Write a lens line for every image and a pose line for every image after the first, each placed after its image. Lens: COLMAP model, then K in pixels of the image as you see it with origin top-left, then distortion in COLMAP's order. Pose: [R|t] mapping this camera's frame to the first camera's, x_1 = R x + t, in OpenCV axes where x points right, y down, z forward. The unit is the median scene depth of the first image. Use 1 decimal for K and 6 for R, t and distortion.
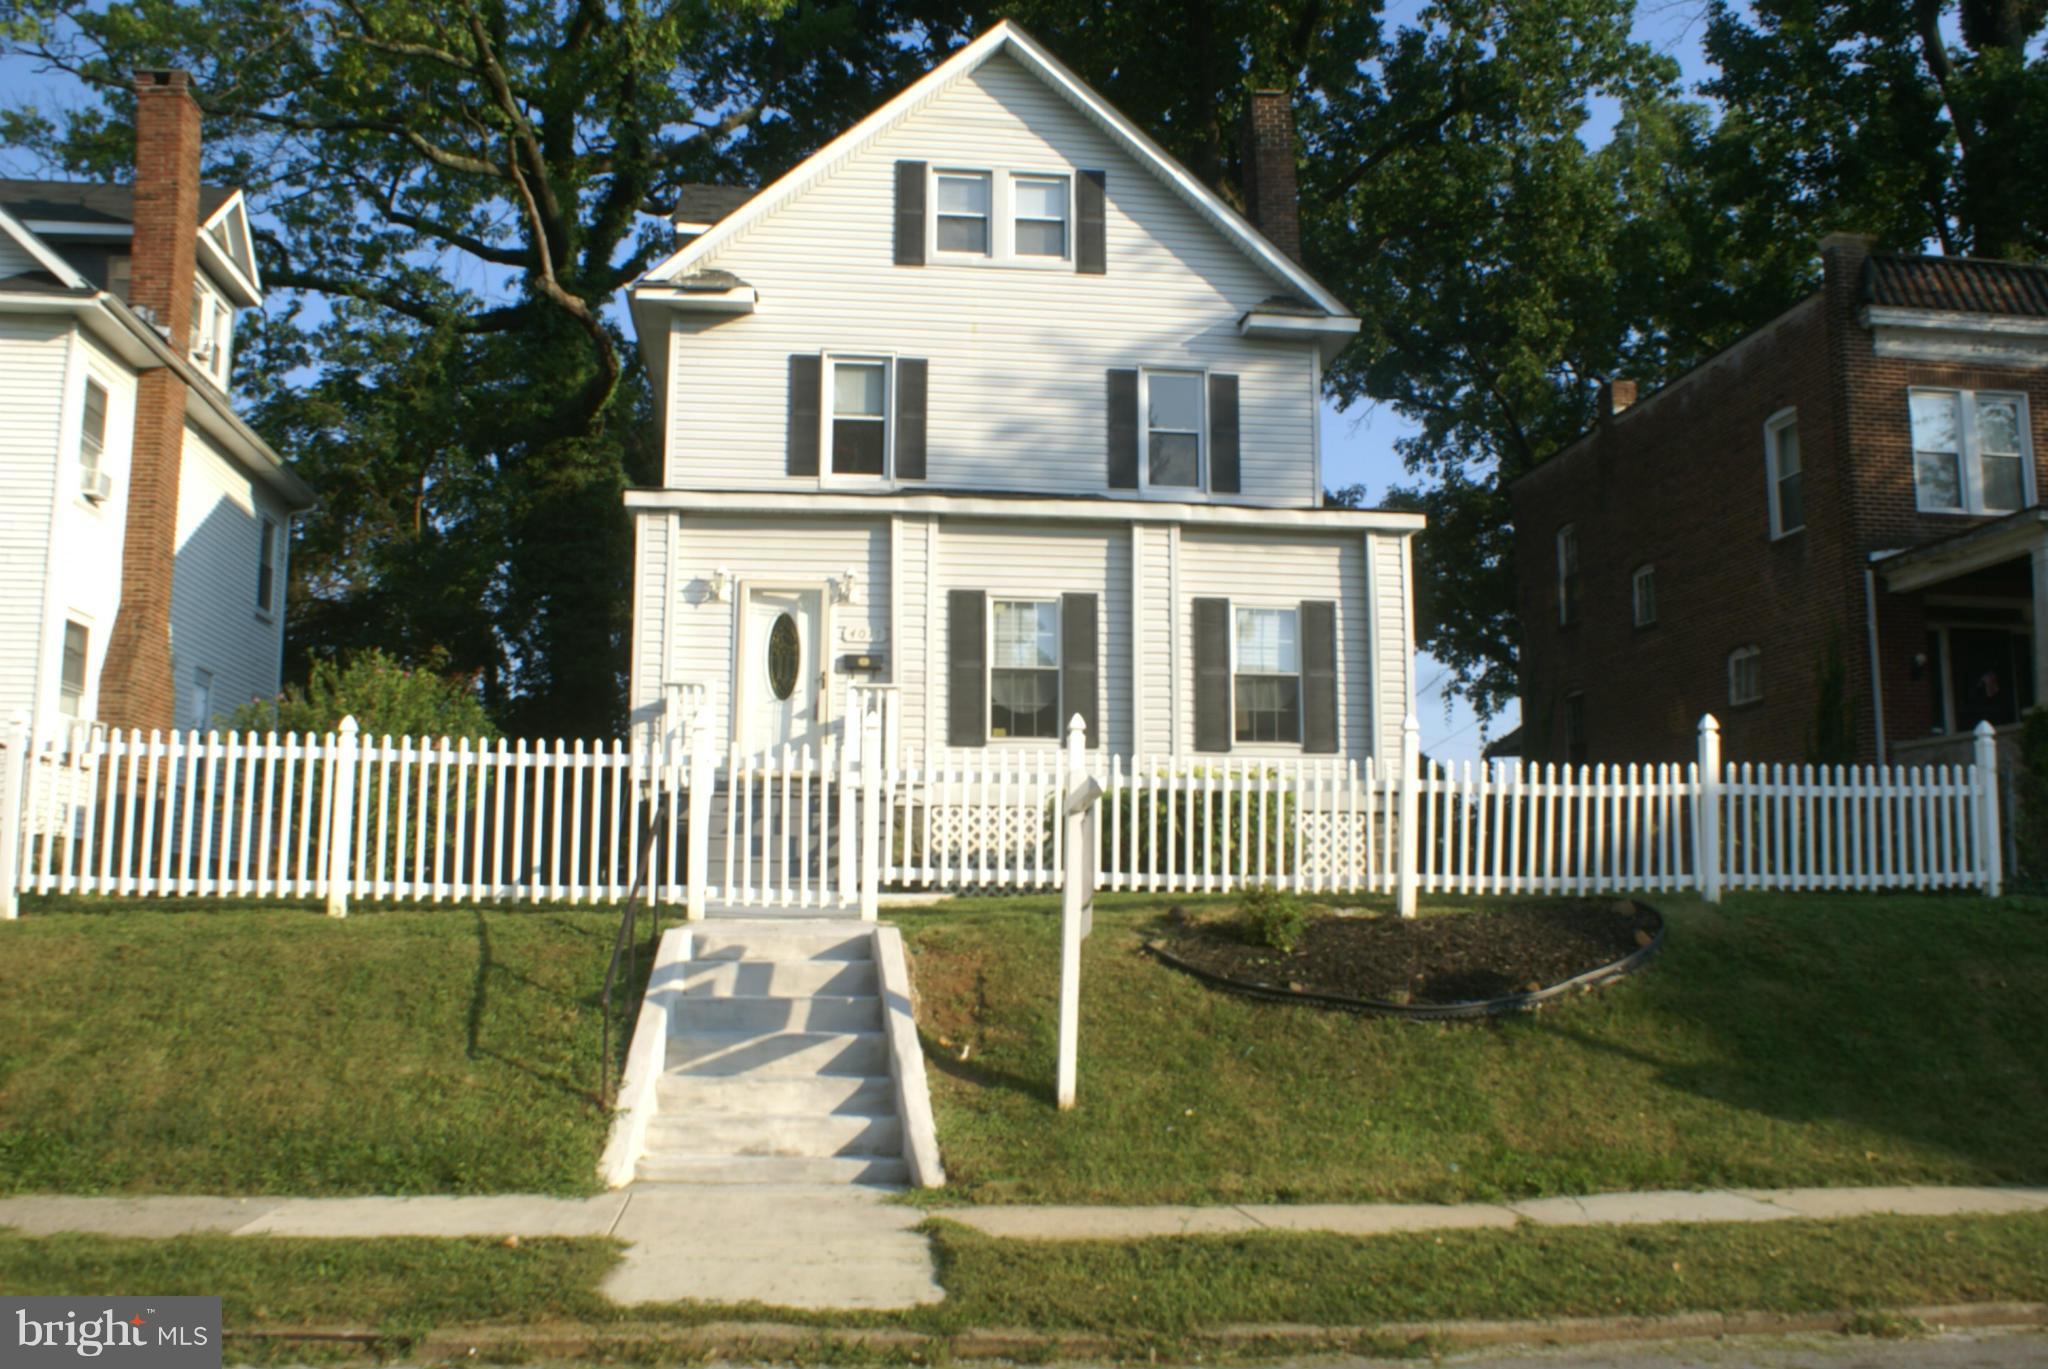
lens RADIAL K [[1770.5, 0, 1051.2], [0, 1770.5, 696.2], [0, 0, 1]] dist [-0.095218, 0.036742]
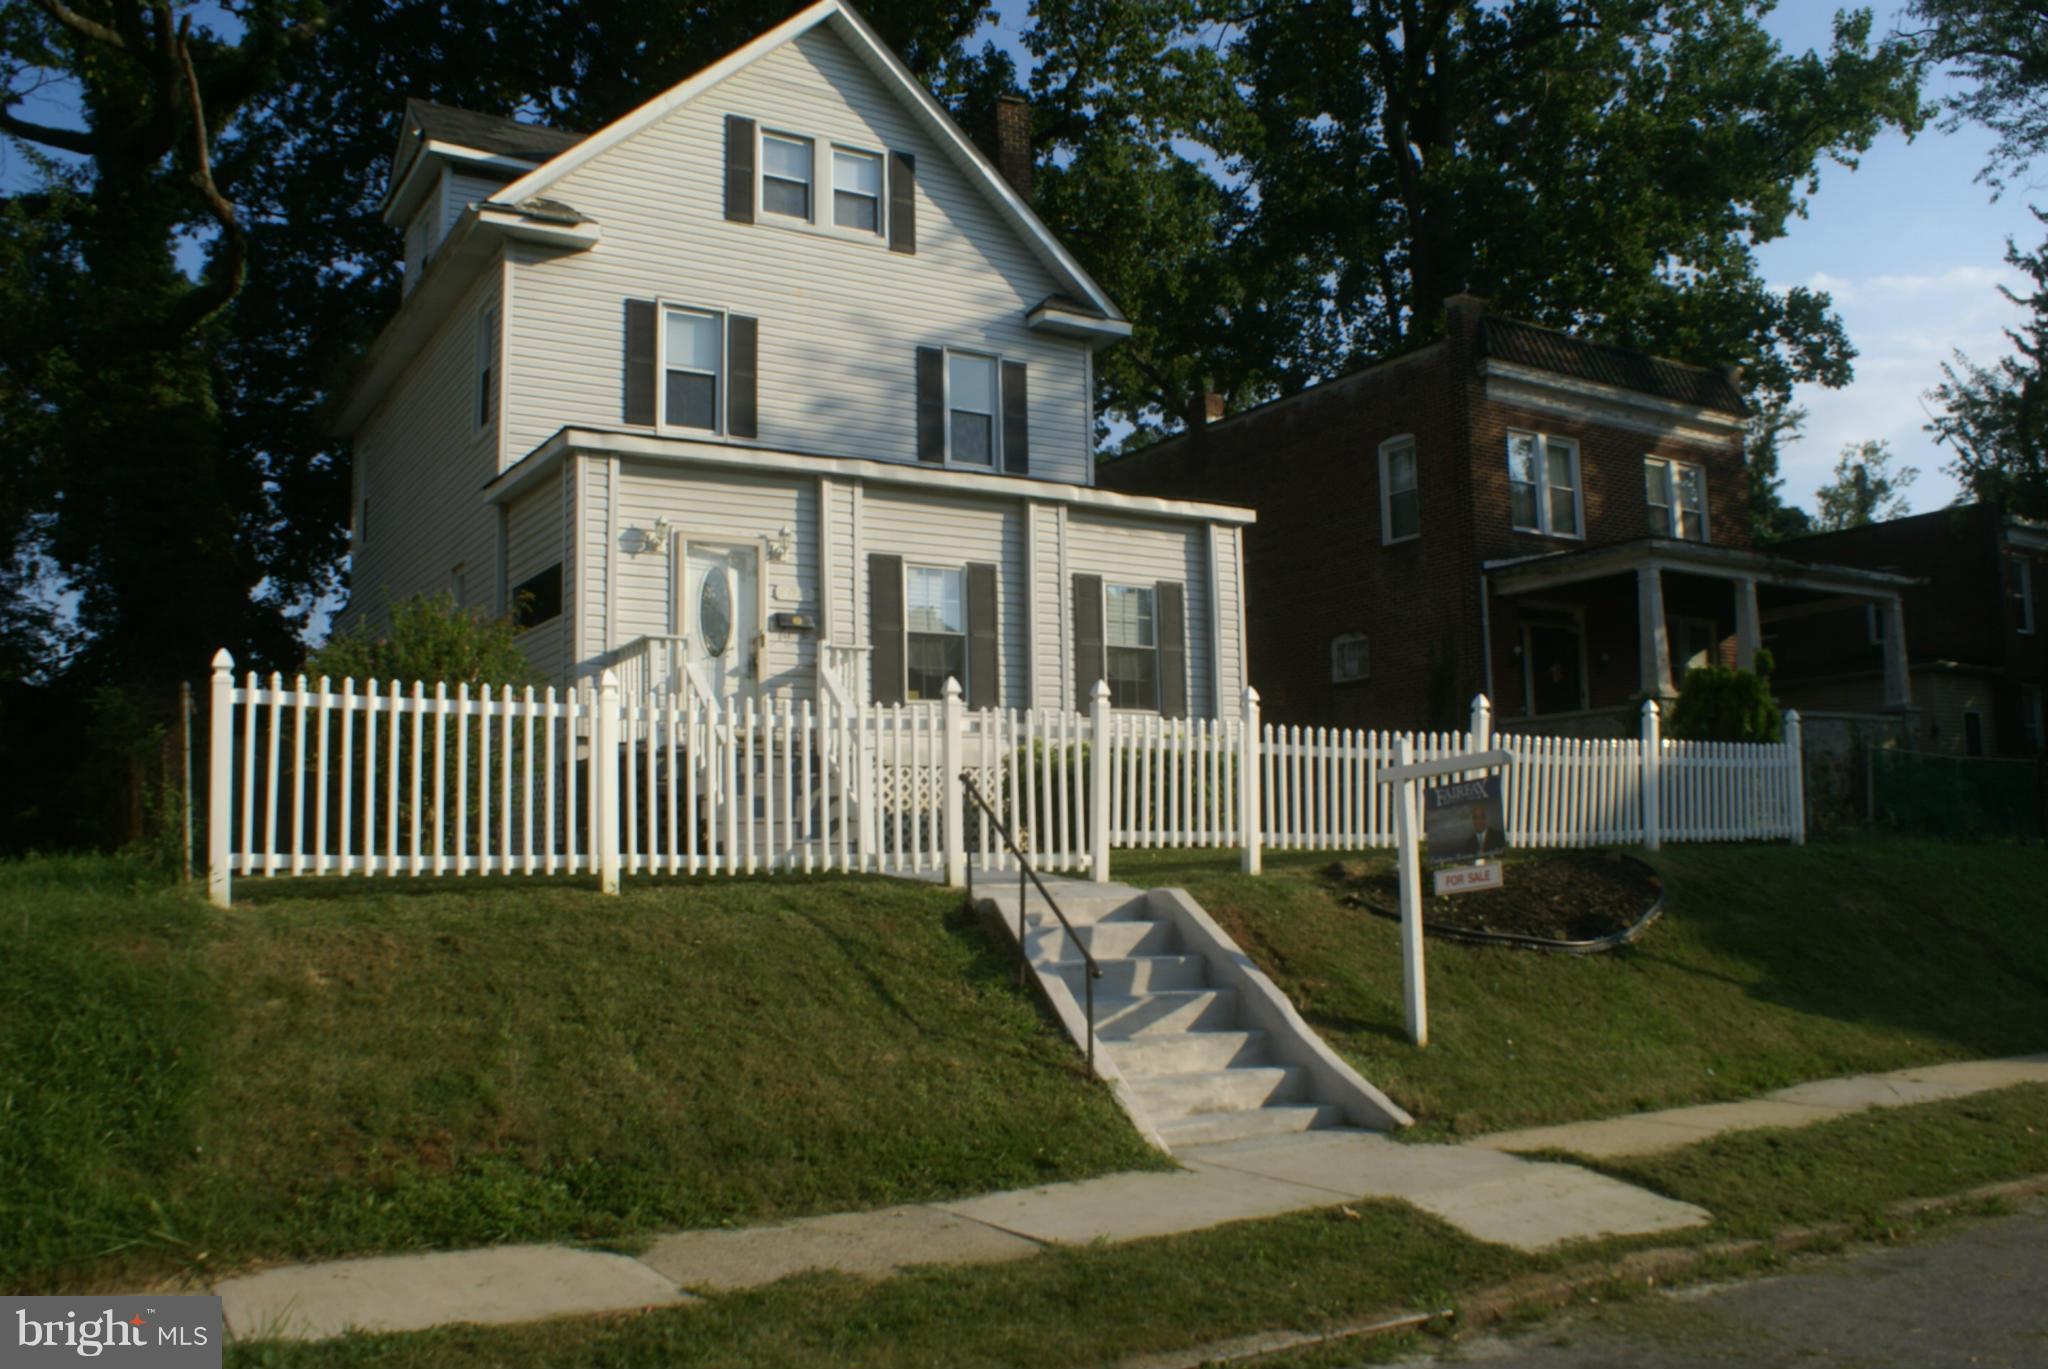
lens RADIAL K [[1650.9, 0, 1035.3], [0, 1650.9, 719.7], [0, 0, 1]] dist [-0.123481, 0.095558]
pose [[0.914346, 0.017454, 0.404558, -0.303576], [-0.034322, 0.998816, 0.034480, -0.000277], [-0.403477, -0.045412, 0.913862, 0.076963]]
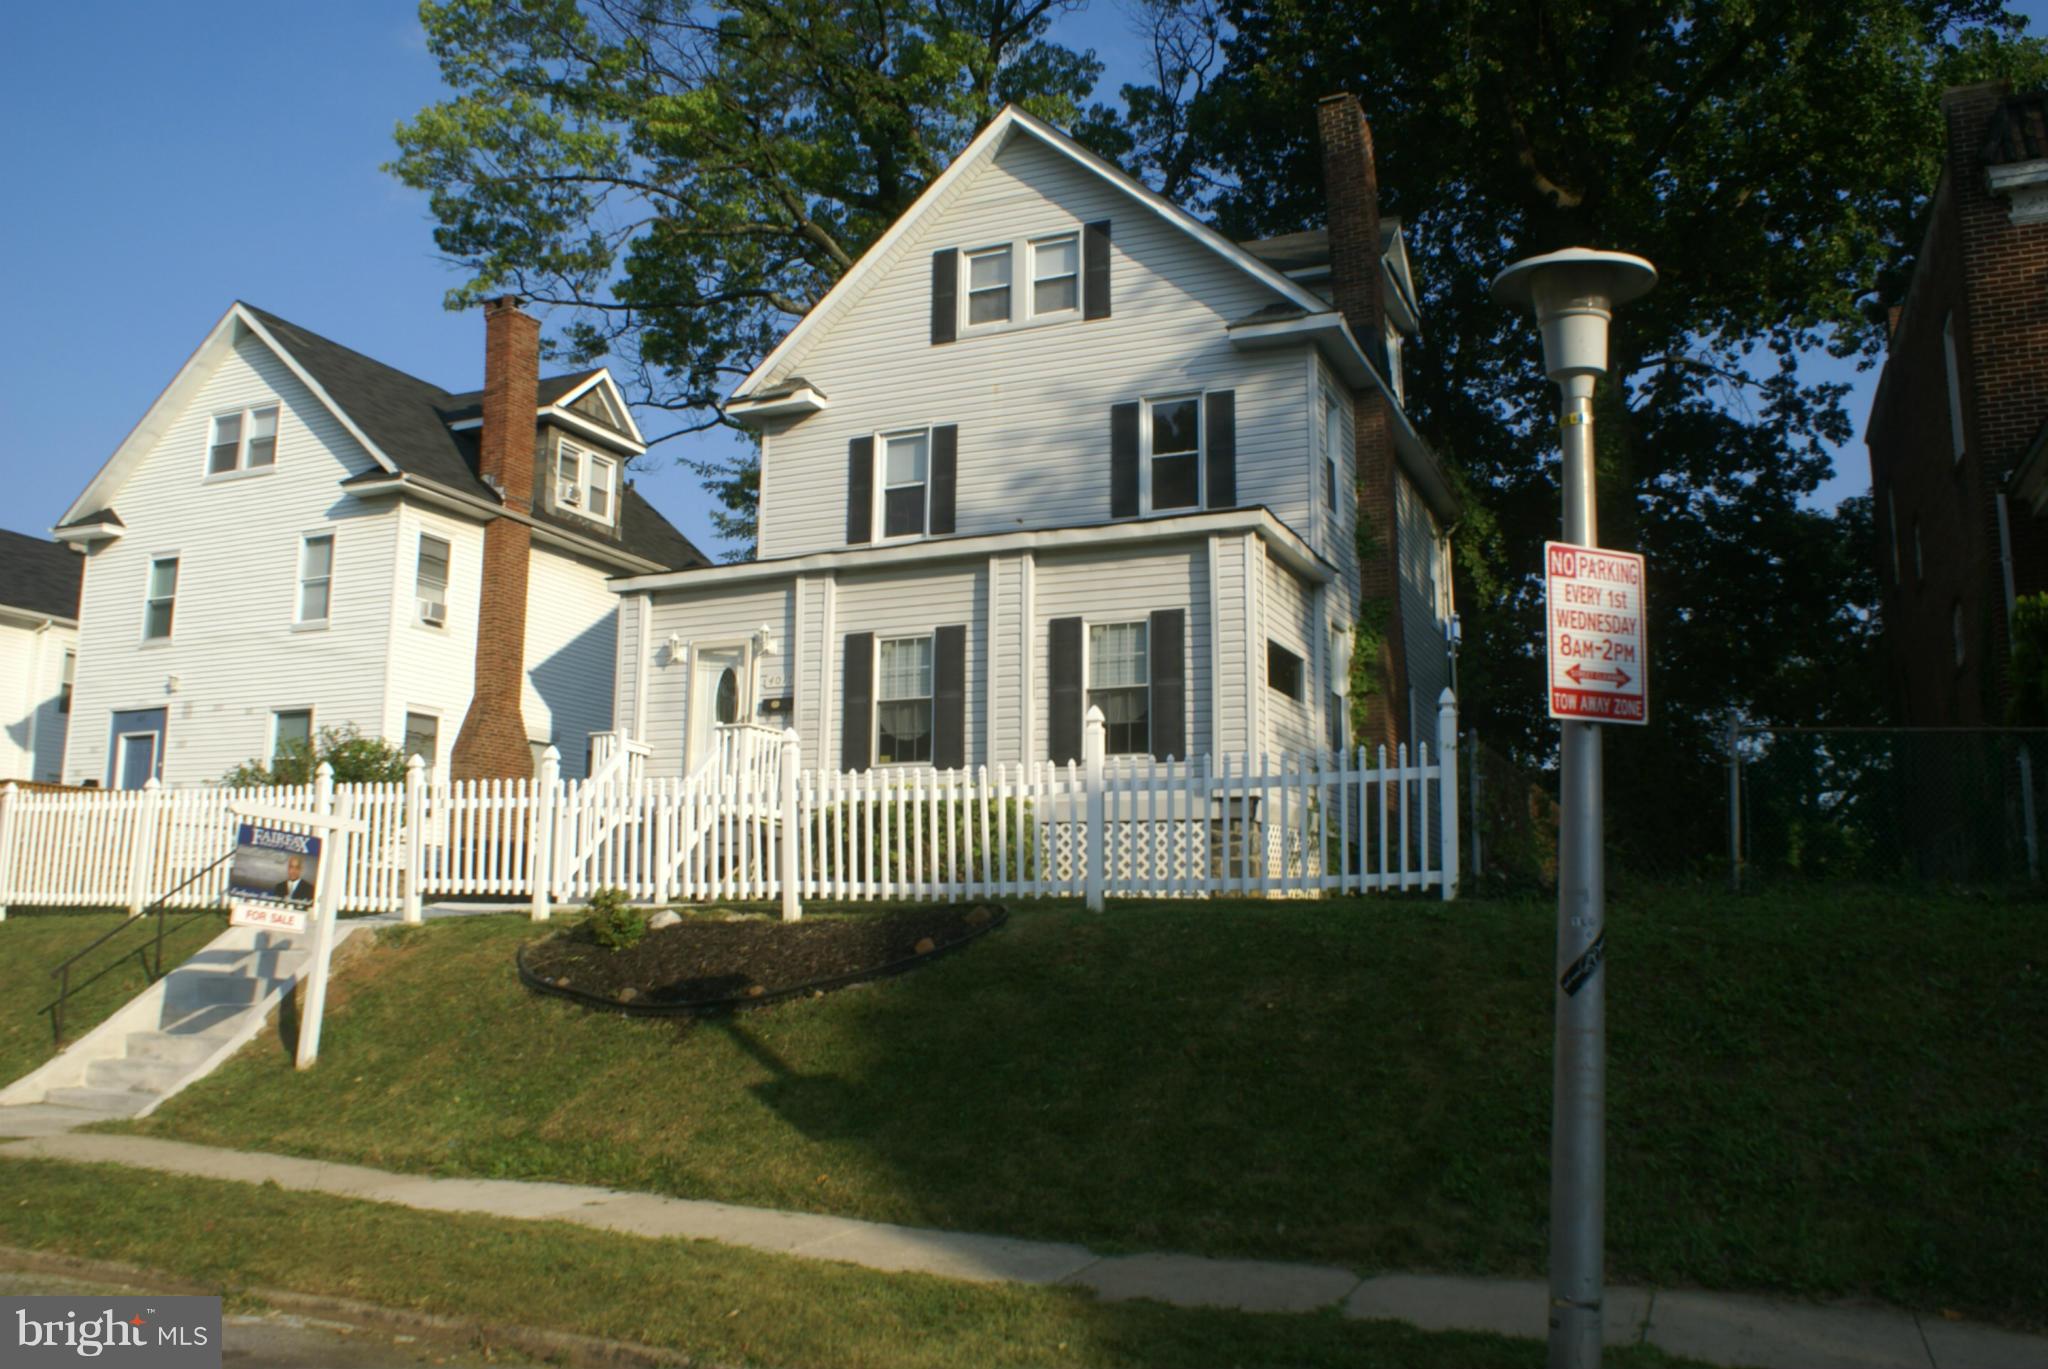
lens RADIAL K [[1650.9, 0, 1034.0], [0, 1650.9, 694.3], [0, 0, 1]] dist [-0.123481, 0.095558]
pose [[0.852332, -0.074215, -0.517709, 0.505208], [0.064042, 0.997242, -0.037522, 0.021374], [0.519065, -0.001174, 0.854734, 0.140957]]
